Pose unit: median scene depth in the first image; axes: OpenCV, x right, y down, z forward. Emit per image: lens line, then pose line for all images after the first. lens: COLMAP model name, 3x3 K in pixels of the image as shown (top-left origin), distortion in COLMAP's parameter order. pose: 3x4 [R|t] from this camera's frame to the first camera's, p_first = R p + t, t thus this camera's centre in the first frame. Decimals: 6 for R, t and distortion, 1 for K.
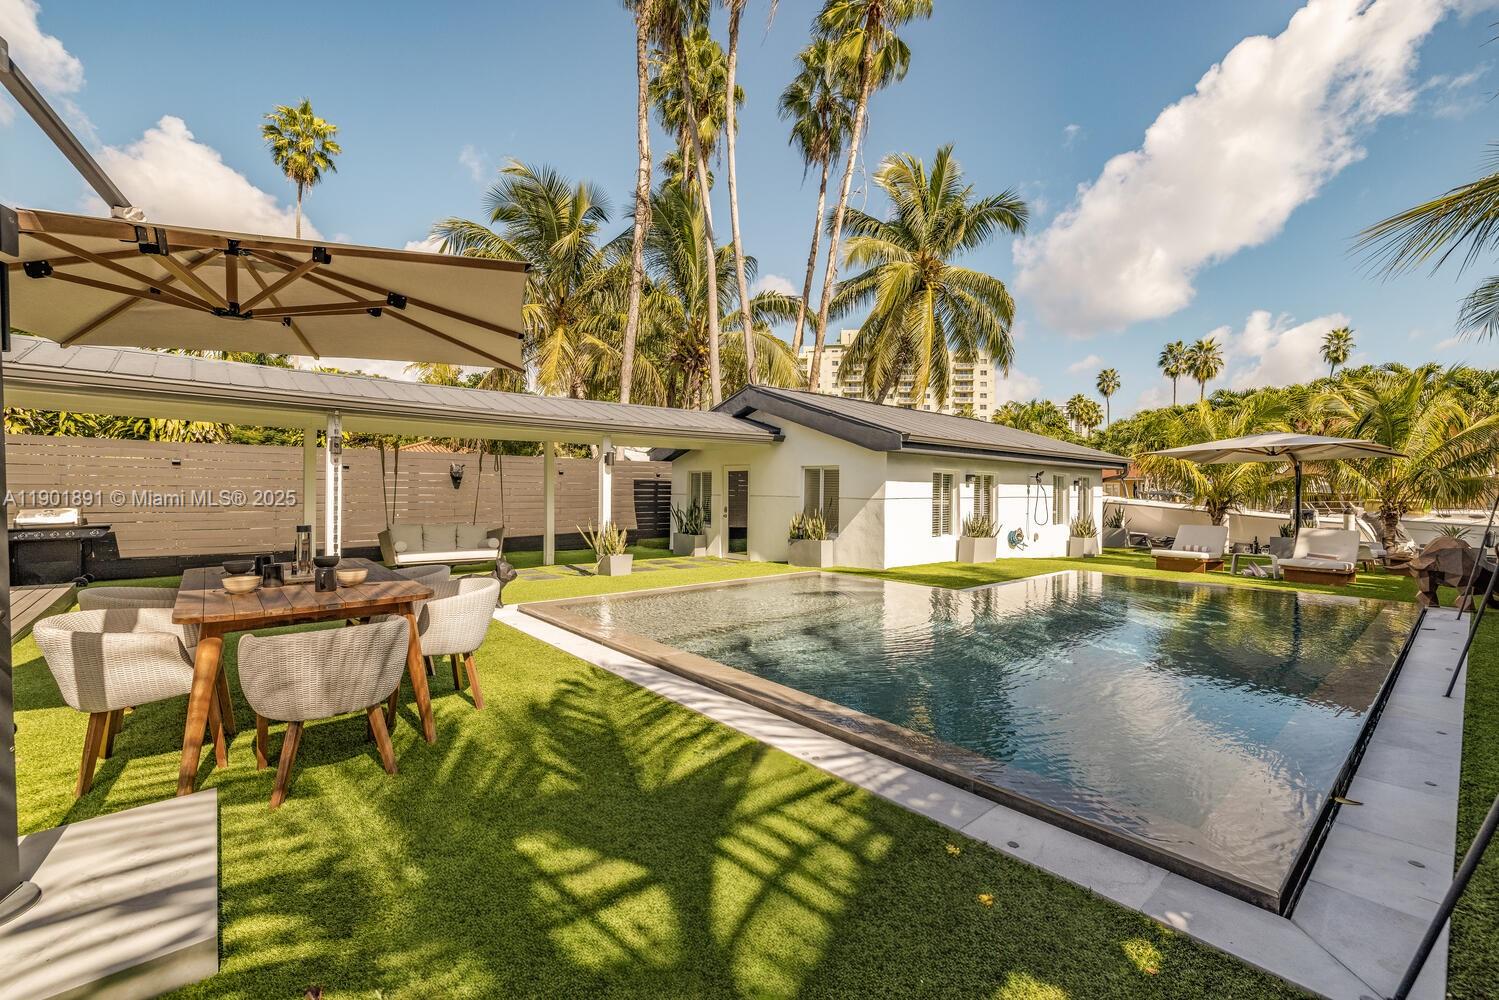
lens RADIAL K [[640.9, 0, 749.5], [0, 640.9, 500.0], [0, 0, 1]] dist [-0.000199, -0.000161]
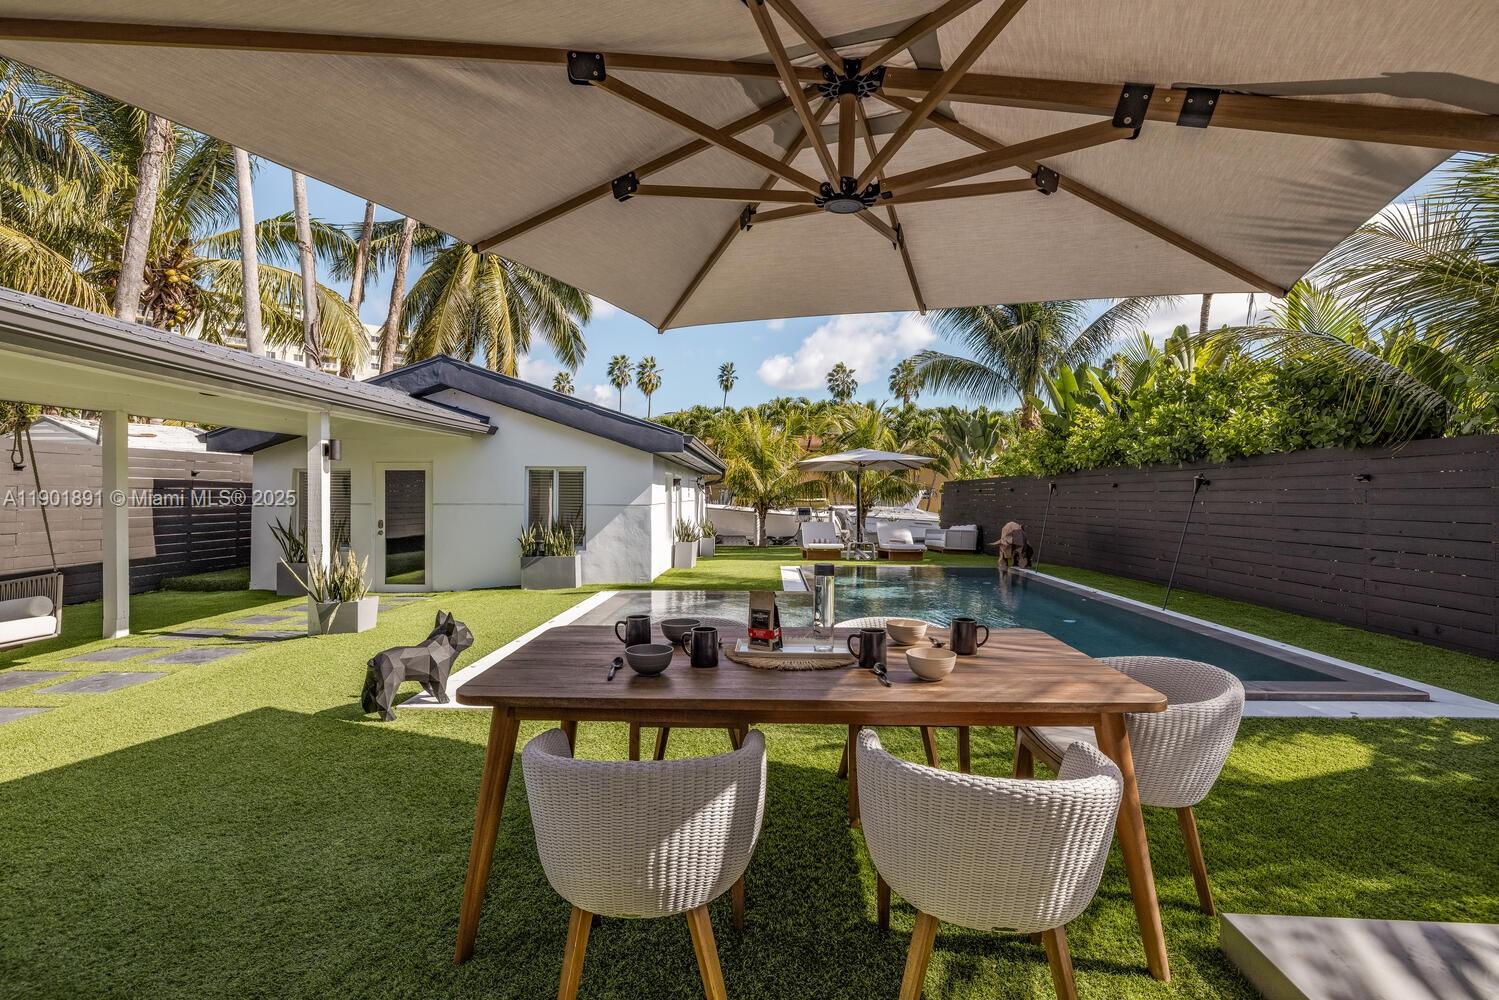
lens RADIAL K [[716.9, 0, 749.5], [0, 716.9, 500.0], [0, 0, 1]] dist [-0.000378, -0.000084]
pose [[0.681632, -0.011788, 0.731601, -0.375171], [0.016540, 0.999863, 0.000701, -0.005656], [-0.731509, 0.011623, 0.681733, 0.176416]]
